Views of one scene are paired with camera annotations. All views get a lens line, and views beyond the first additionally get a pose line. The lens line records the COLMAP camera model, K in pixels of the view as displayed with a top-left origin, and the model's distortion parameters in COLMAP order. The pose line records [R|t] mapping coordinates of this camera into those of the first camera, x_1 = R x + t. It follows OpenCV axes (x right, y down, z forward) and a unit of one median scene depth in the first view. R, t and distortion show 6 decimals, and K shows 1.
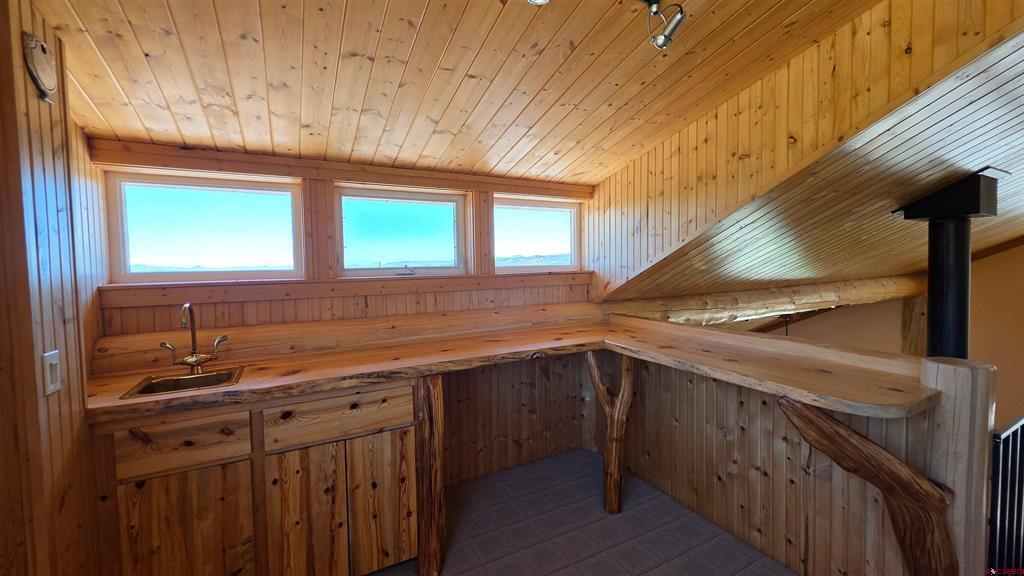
lens RADIAL K [[410.9, 0, 509.7], [0, 410.9, 280.3], [0, 0, 1]] dist [-0.003263, 0.000498]
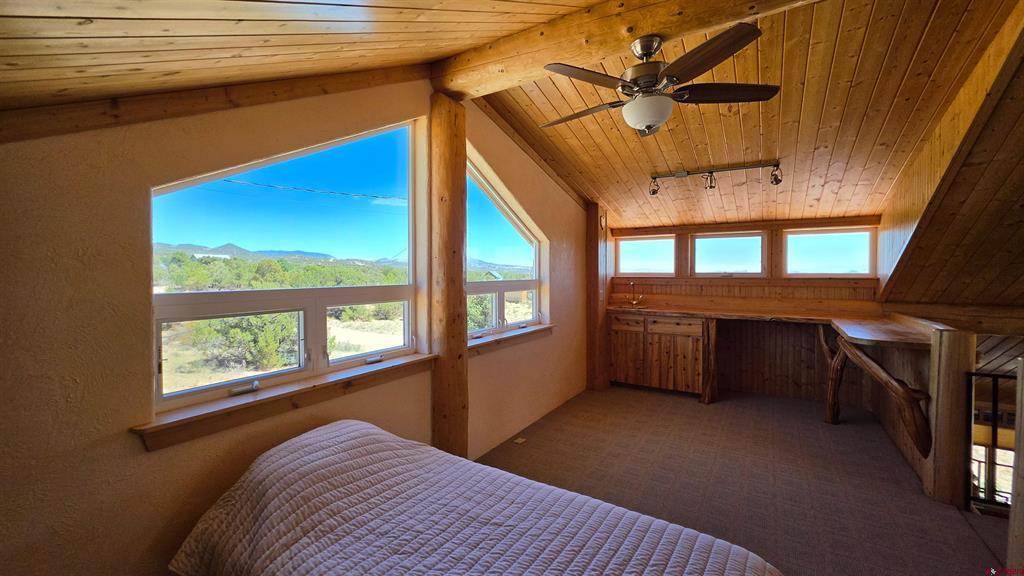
lens RADIAL K [[410.9, 0, 511.3], [0, 410.9, 282.2], [0, 0, 1]] dist [-0.003263, 0.000498]
pose [[0.499544, 0.040261, -0.865353, 1.276864], [-0.044168, 0.998804, 0.020973, 0.025126], [0.865162, 0.027744, 0.500725, -1.183710]]
